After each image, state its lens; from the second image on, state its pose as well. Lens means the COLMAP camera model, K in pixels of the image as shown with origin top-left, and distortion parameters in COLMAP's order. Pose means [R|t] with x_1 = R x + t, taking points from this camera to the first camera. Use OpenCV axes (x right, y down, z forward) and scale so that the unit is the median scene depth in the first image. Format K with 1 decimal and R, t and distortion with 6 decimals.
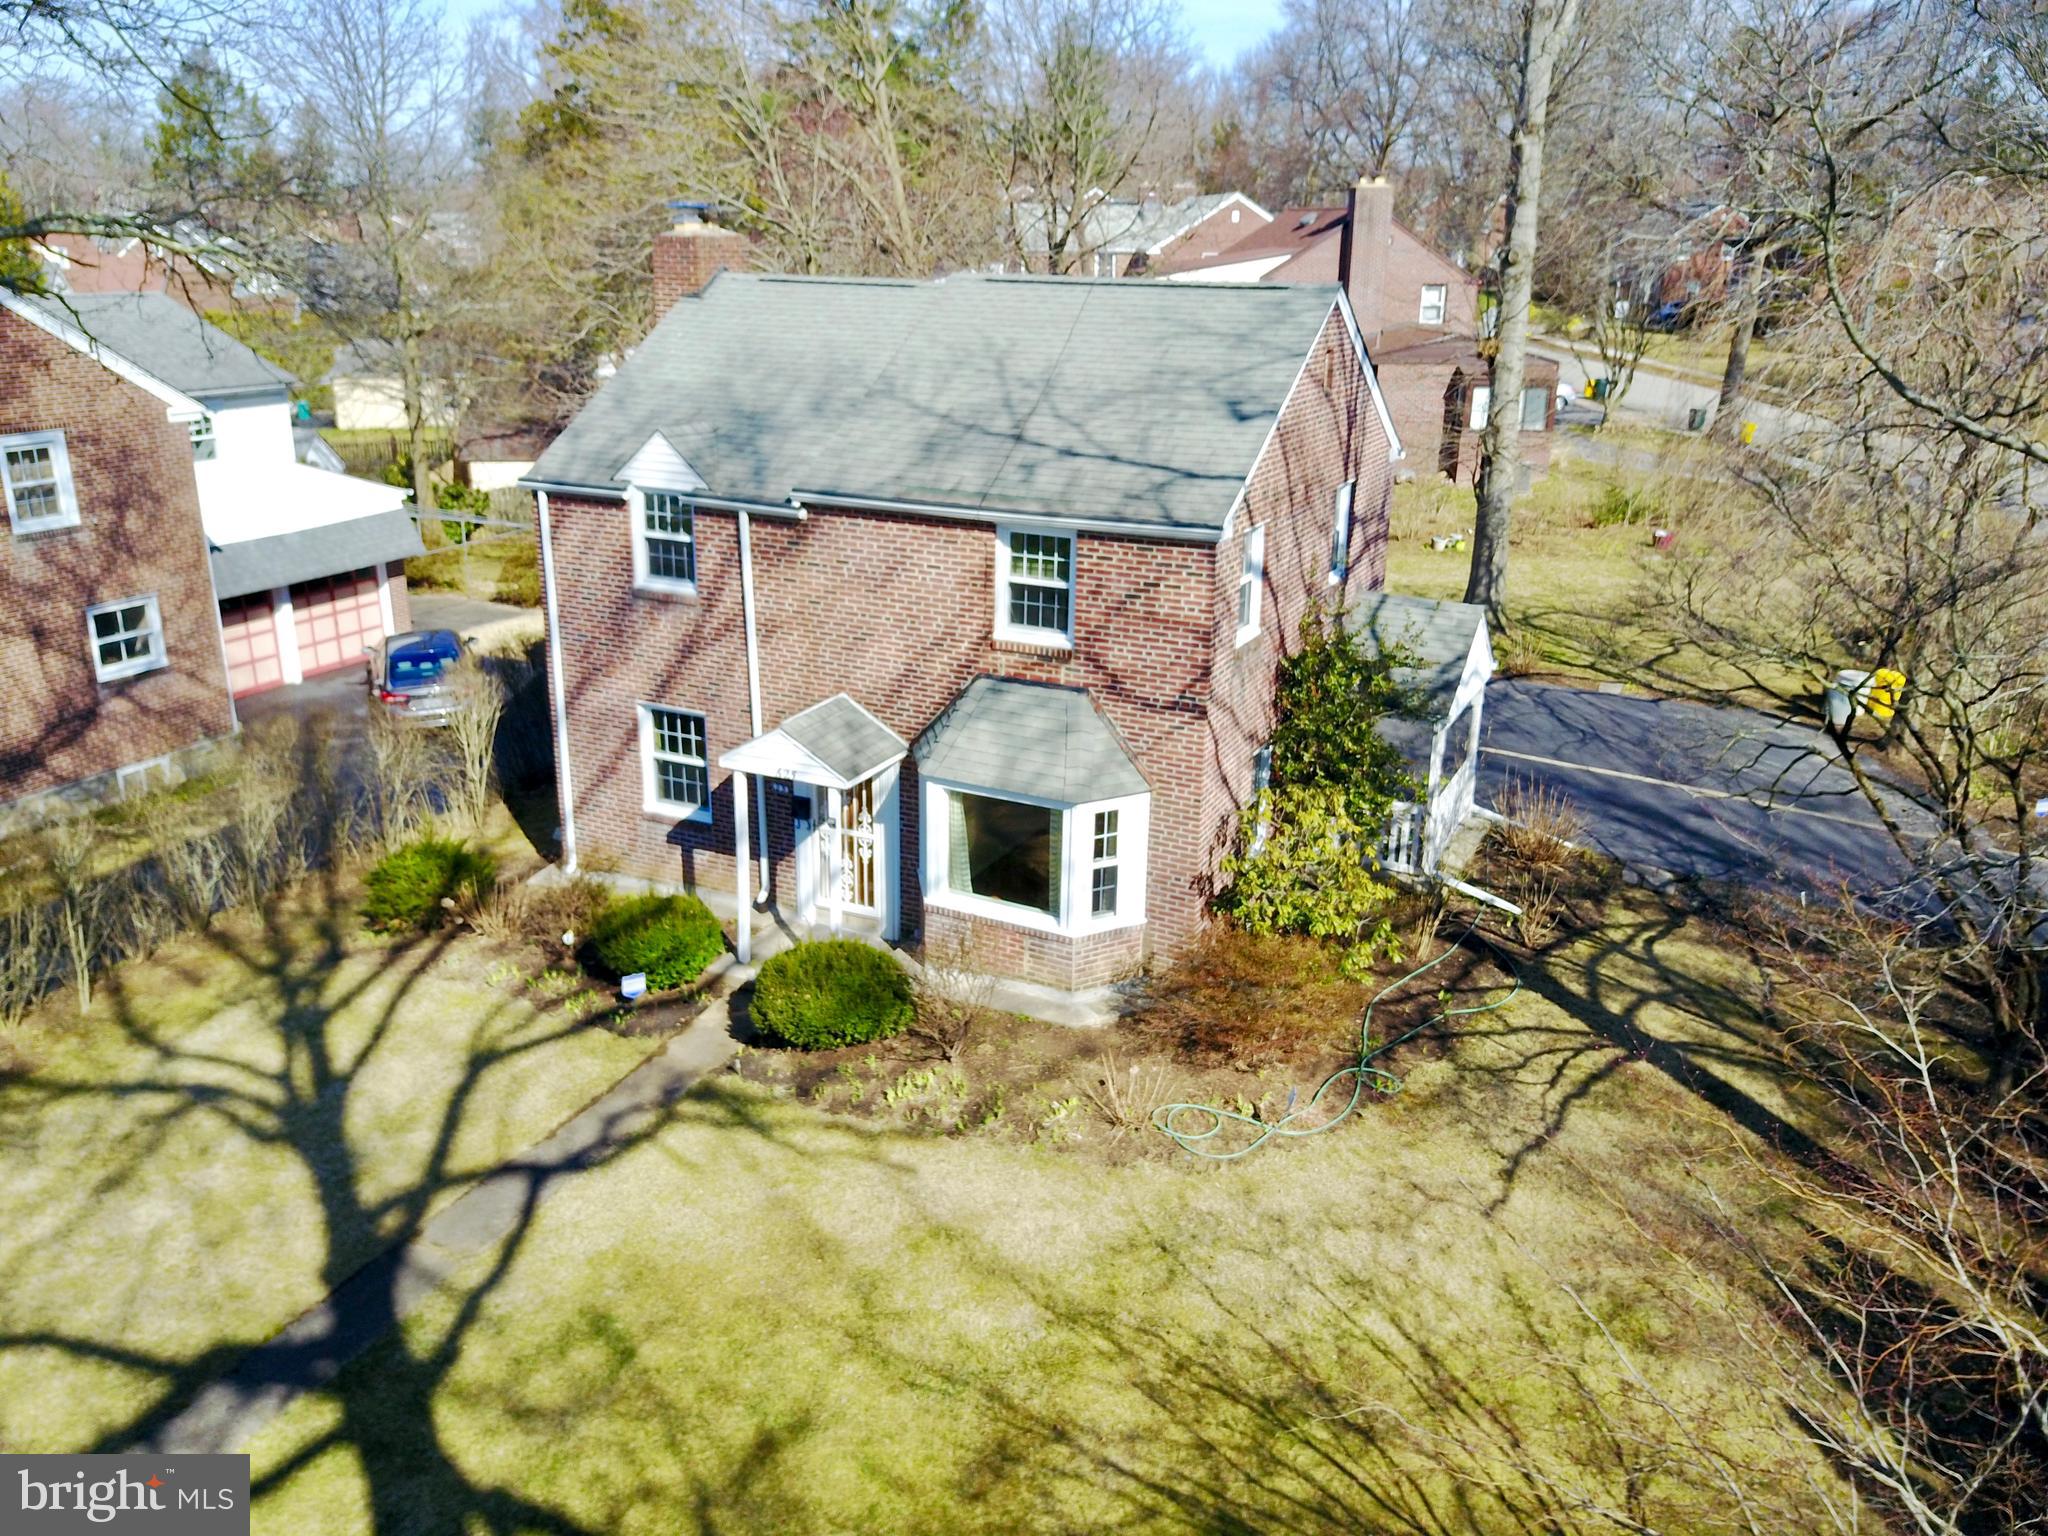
lens RADIAL K [[1568.9, 0, 1014.3], [0, 1568.9, 736.2], [0, 0, 1]] dist [0.081539, -0.127390]
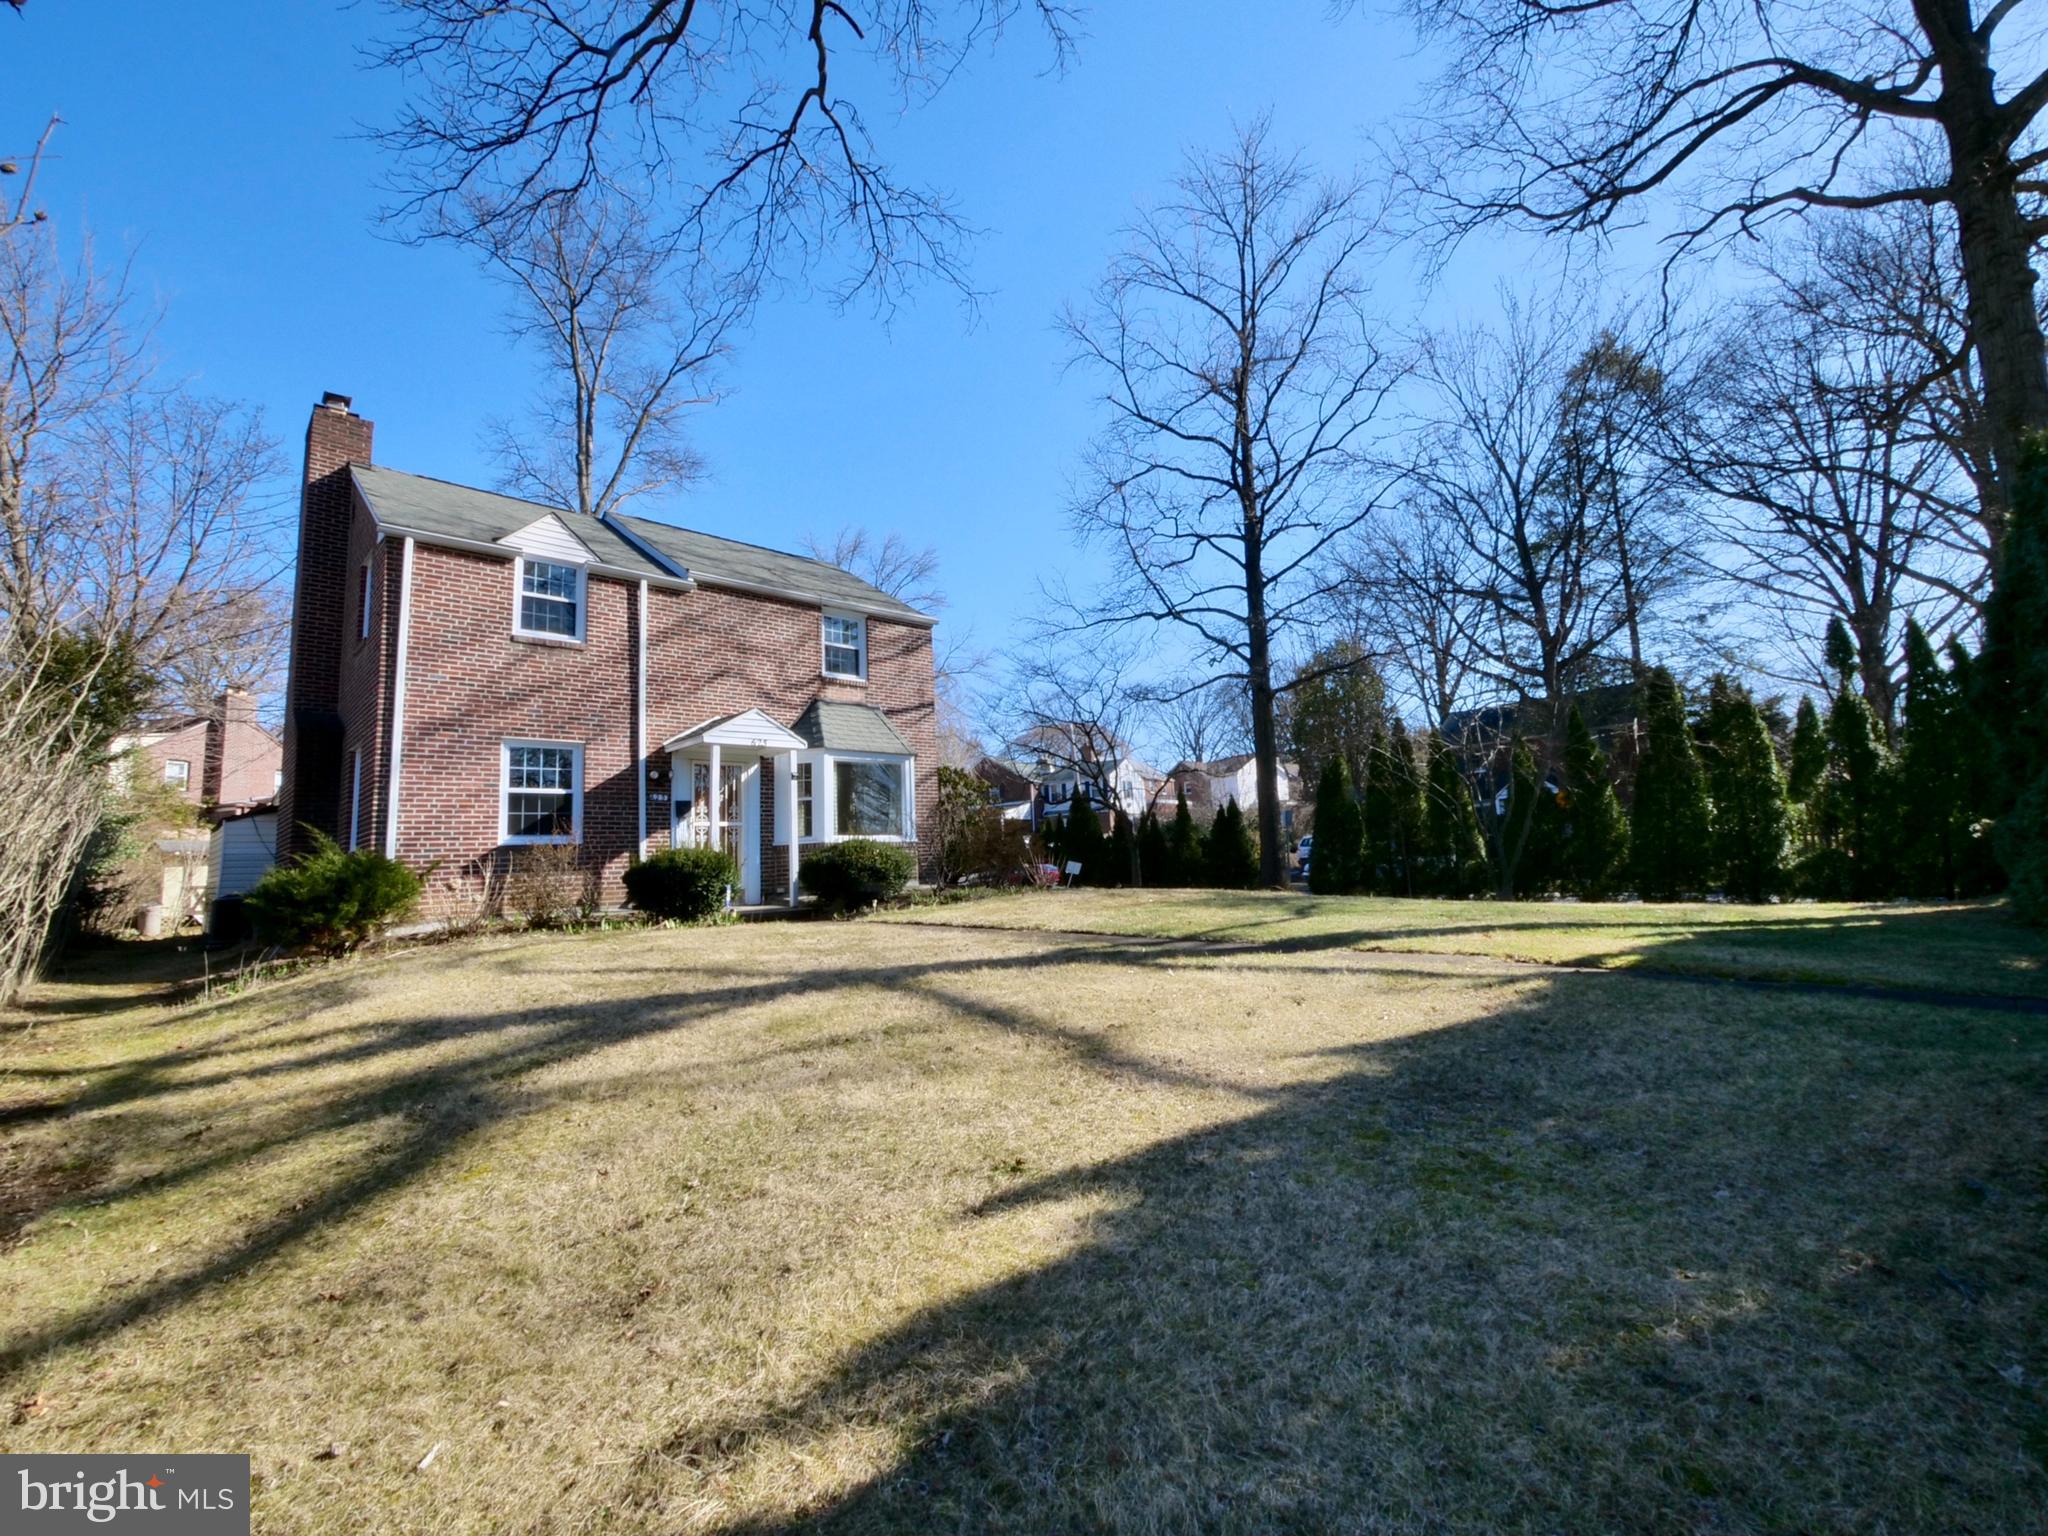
lens RADIAL K [[907.4, 0, 1045.9], [0, 907.4, 742.3], [0, 0, 1]] dist [-0.003216, -0.000295]
pose [[0.320040, 0.105523, 0.941509, -0.804224], [0.340876, 0.914398, -0.218356, 0.278892], [-0.883956, 0.390820, 0.256674, 0.574754]]
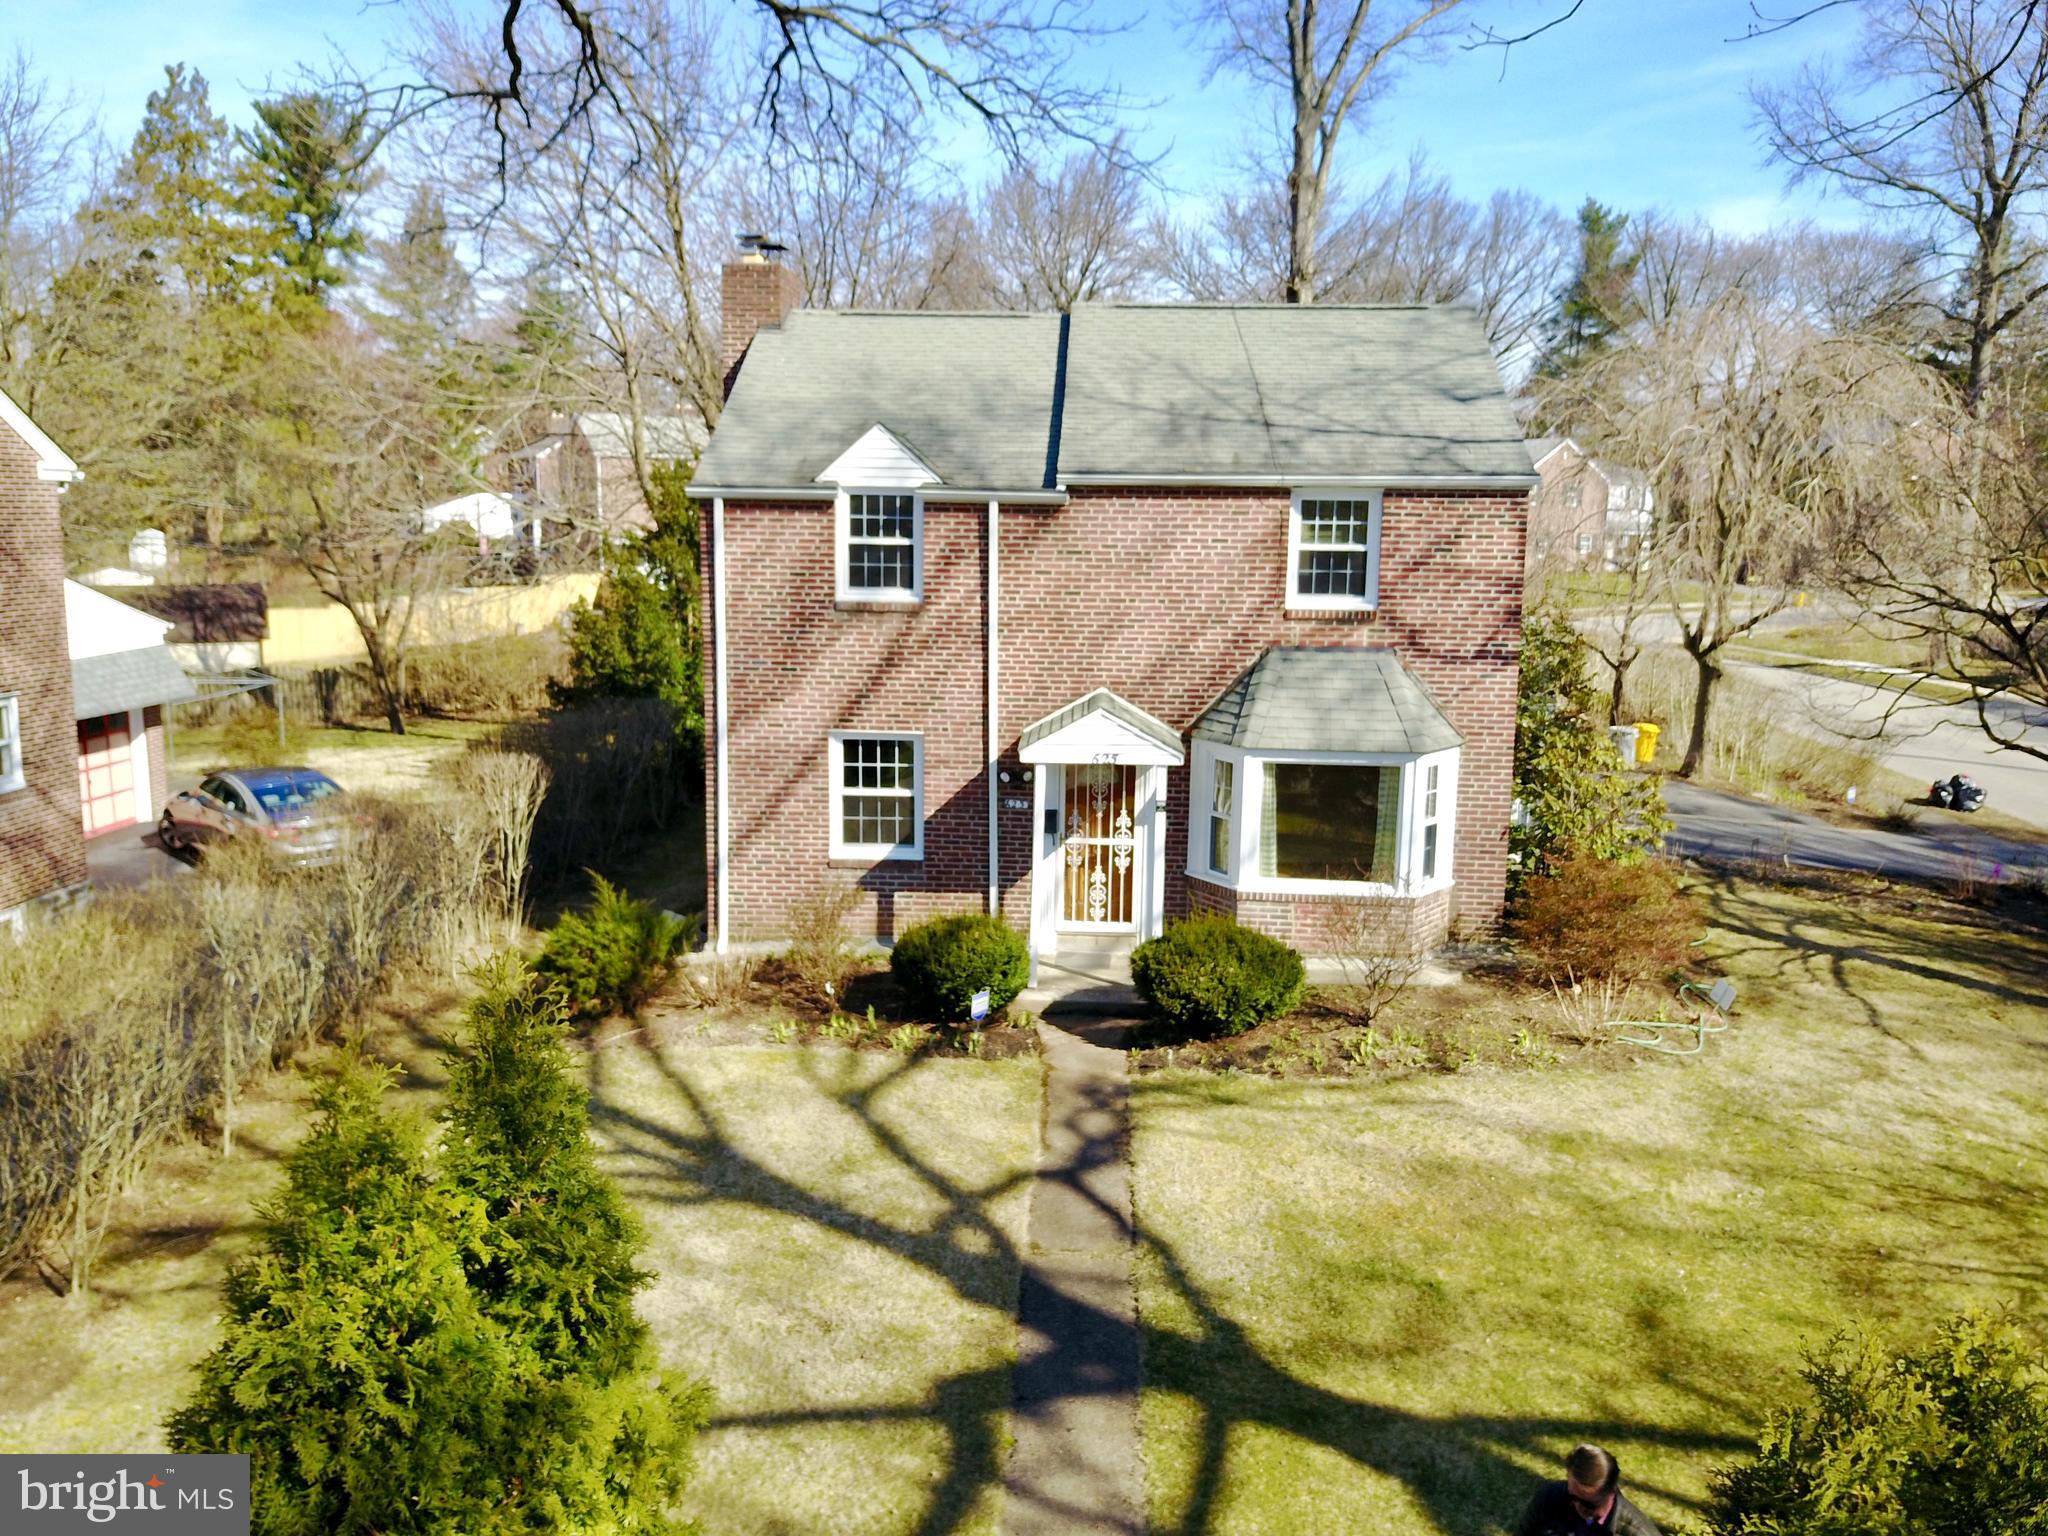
lens RADIAL K [[1560.3, 0, 990.0], [0, 1560.3, 767.0], [0, 0, 1]] dist [0.077826, -0.124976]
pose [[0.928936, -0.059163, 0.365484, -0.545141], [0.113294, 0.985220, -0.128473, 0.139037], [-0.352481, 0.160750, 0.921909, 0.170973]]
